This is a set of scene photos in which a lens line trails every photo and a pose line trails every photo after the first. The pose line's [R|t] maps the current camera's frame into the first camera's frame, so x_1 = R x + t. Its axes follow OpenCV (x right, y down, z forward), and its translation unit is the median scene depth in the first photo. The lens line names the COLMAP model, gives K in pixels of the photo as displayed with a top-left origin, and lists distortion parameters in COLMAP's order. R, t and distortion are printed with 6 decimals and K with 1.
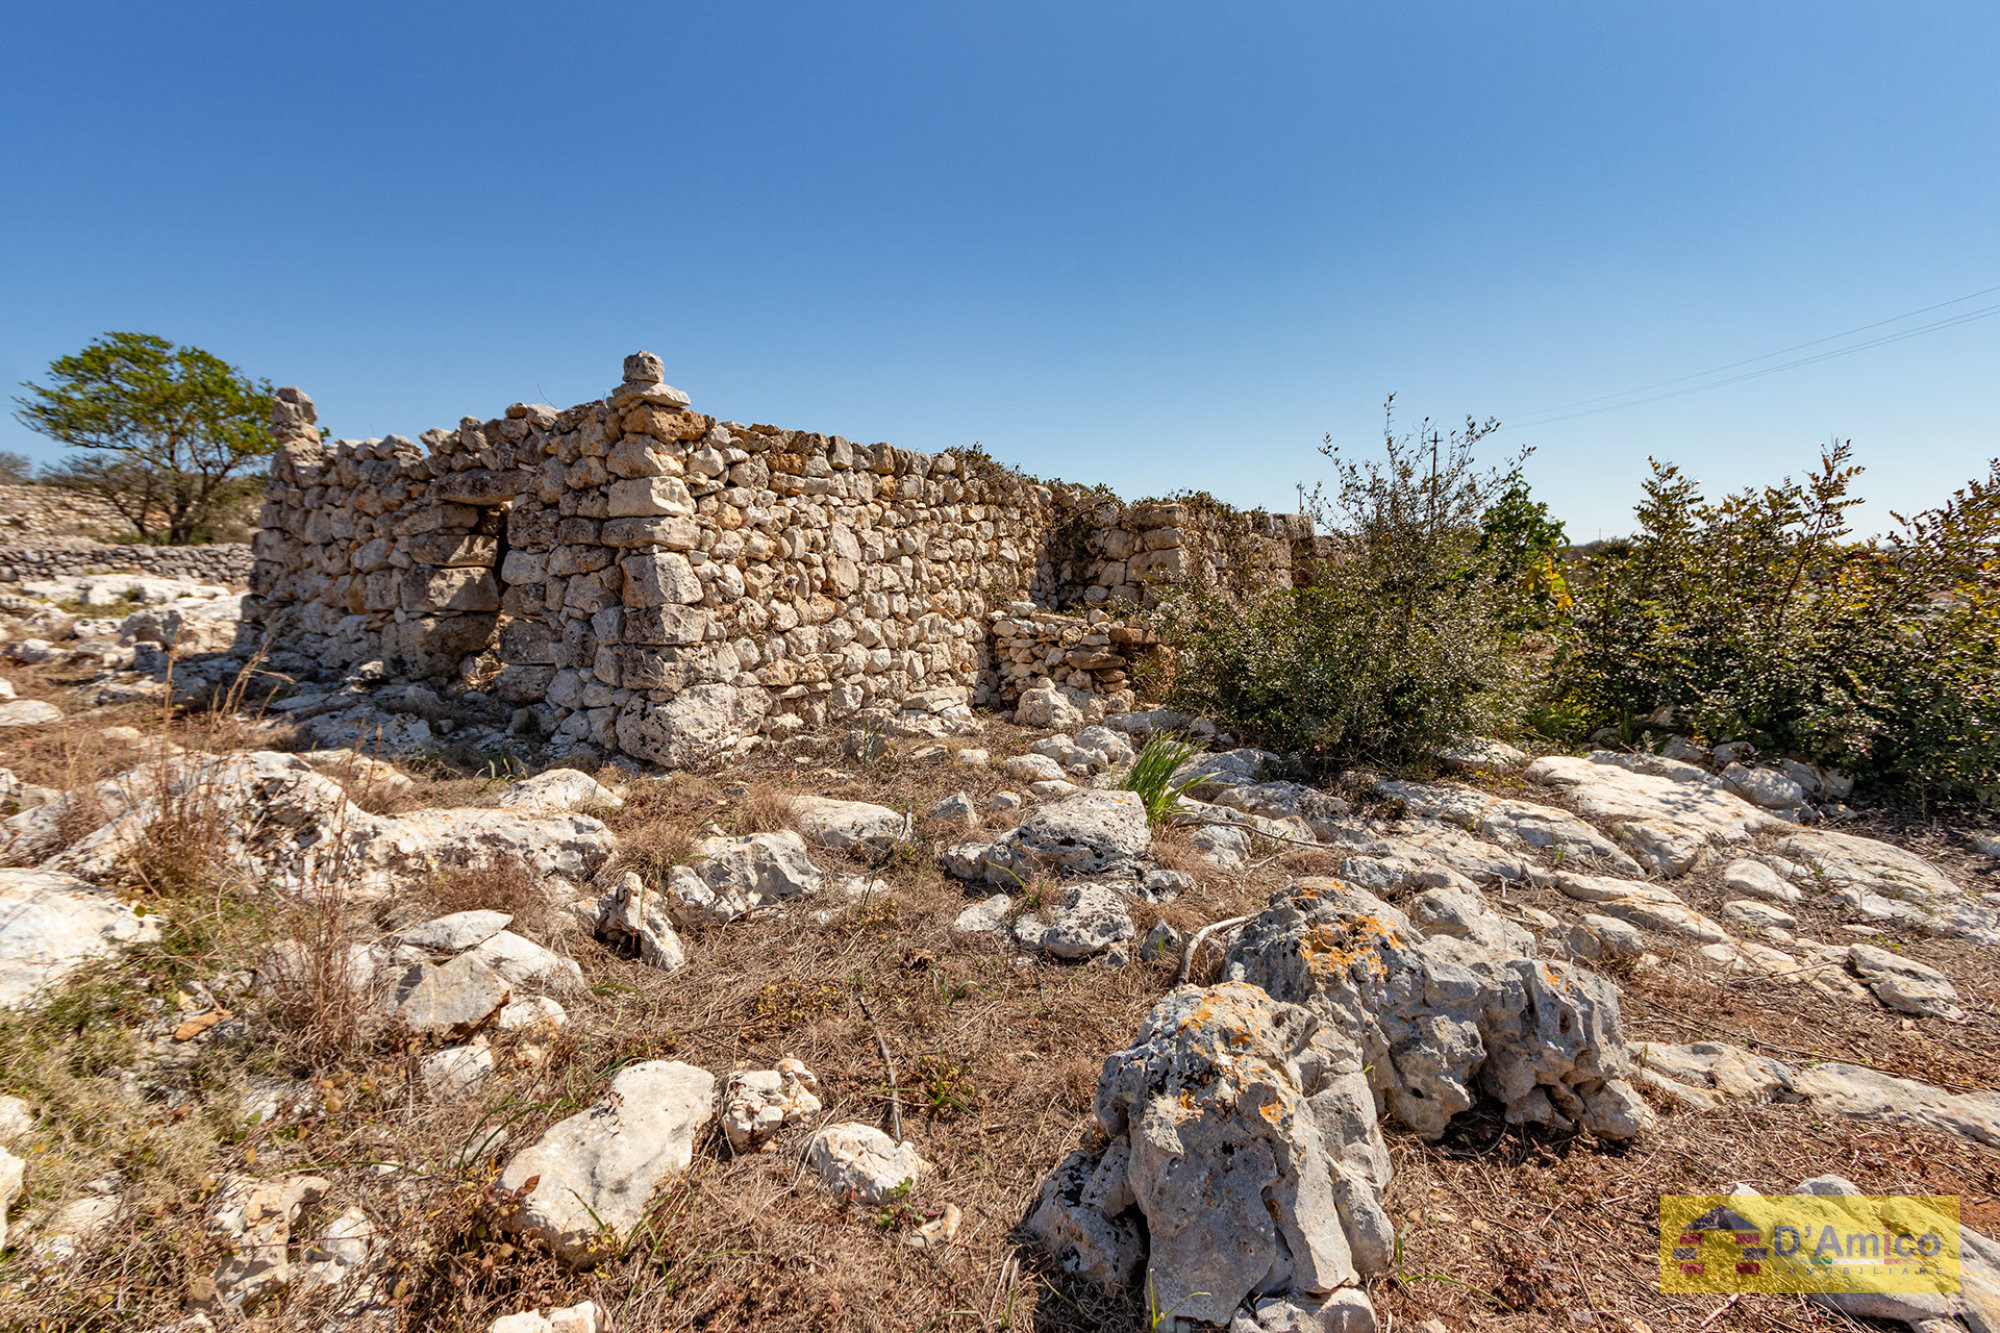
lens RADIAL K [[876.9, 0, 1000.0], [0, 876.9, 666.5], [0, 0, 1]] dist [-0.000930, -0.000577]
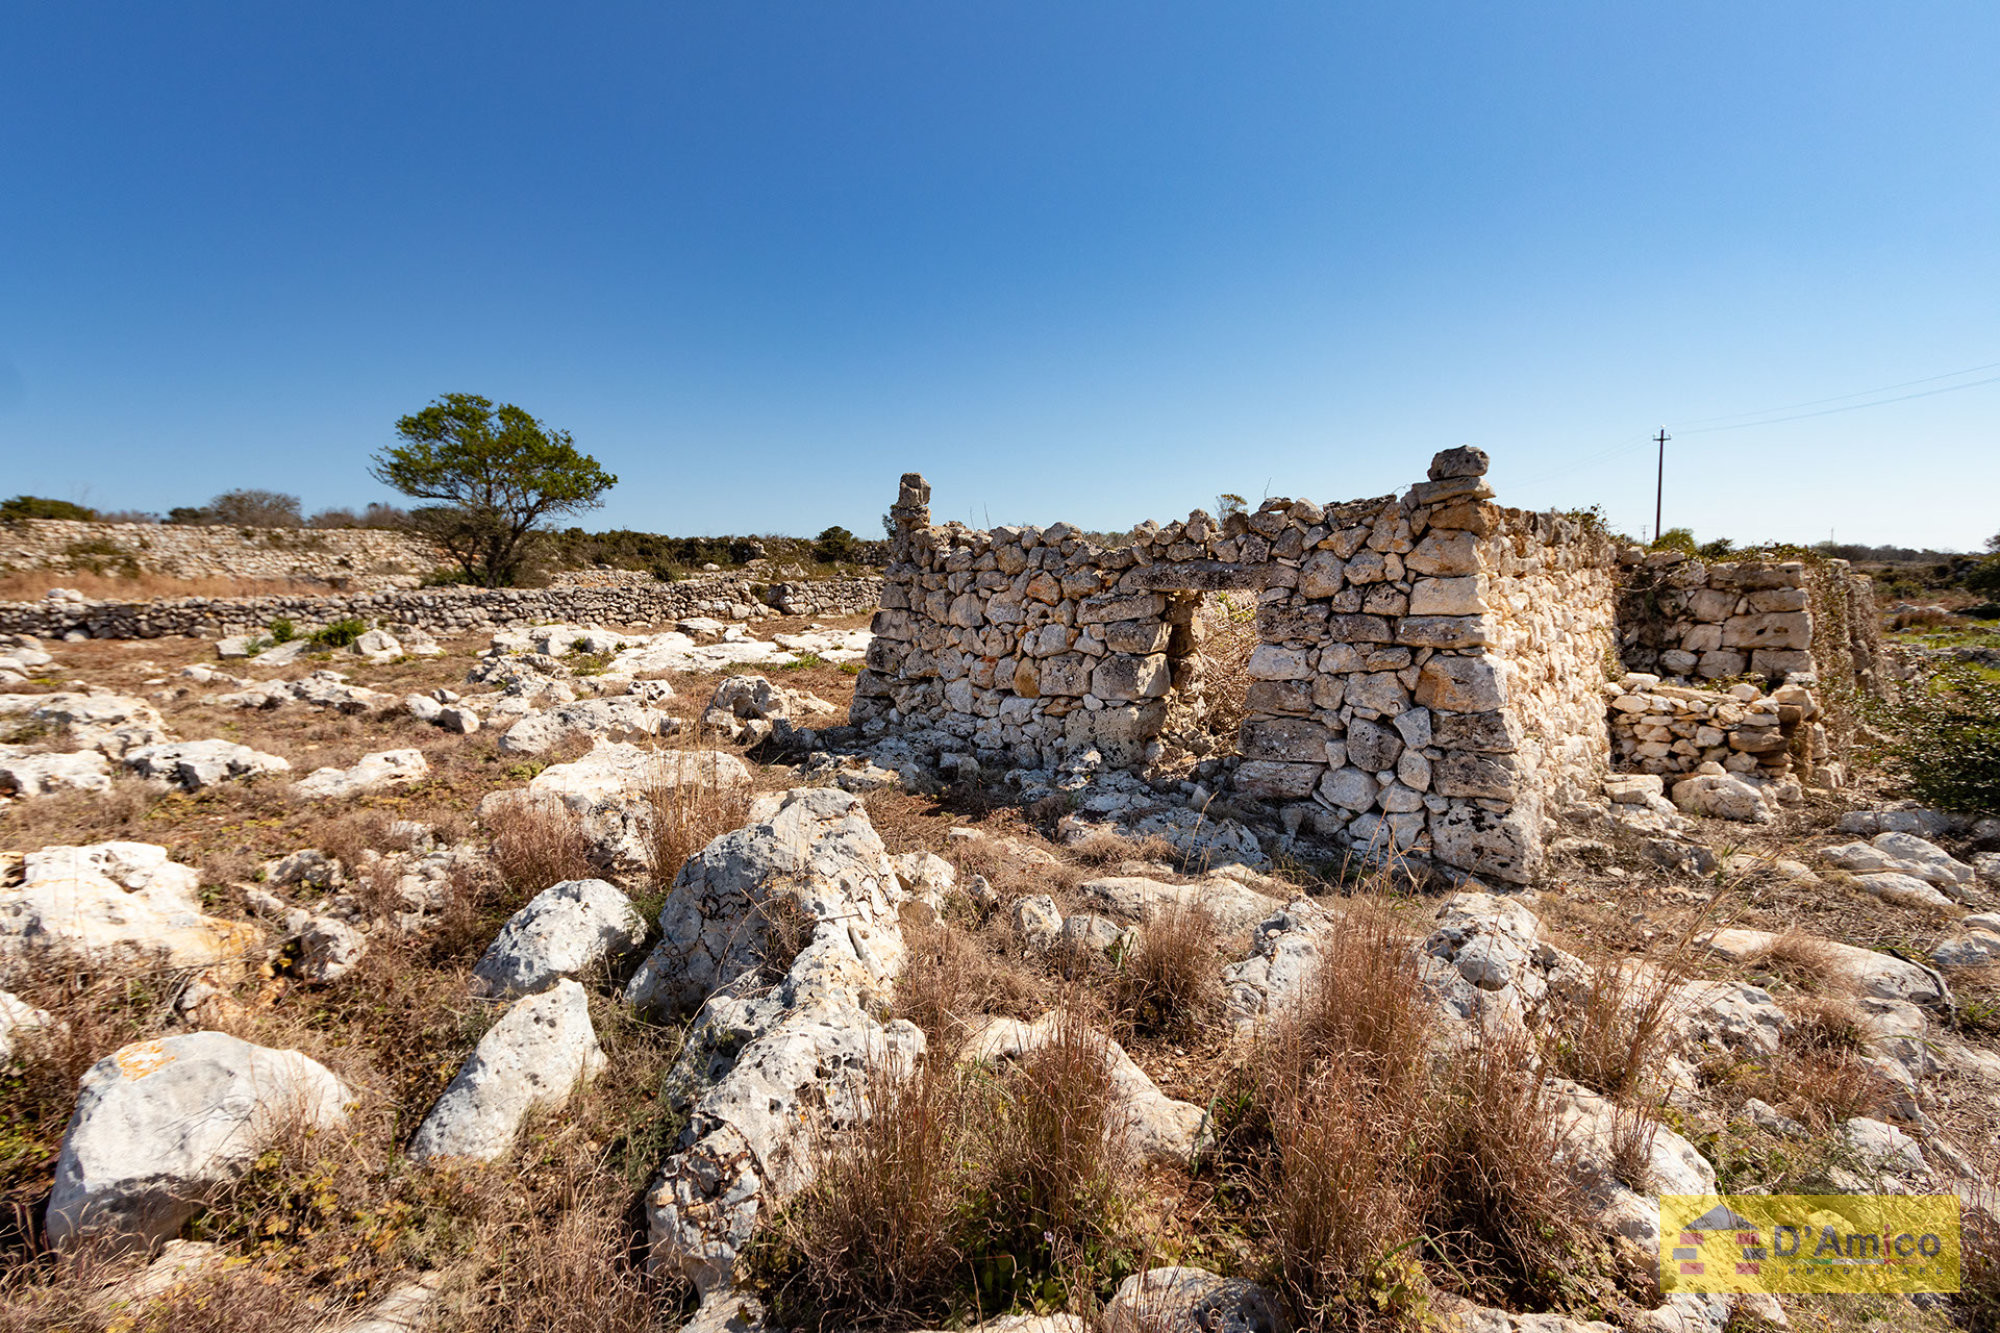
lens RADIAL K [[876.9, 0, 1000.0], [0, 876.9, 666.5], [0, 0, 1]] dist [-0.000930, -0.000577]
pose [[0.989793, -0.000674, -0.142514, -0.592684], [-0.001117, 0.999921, -0.012490, -0.079786], [0.142511, 0.012522, 0.989714, -0.016019]]
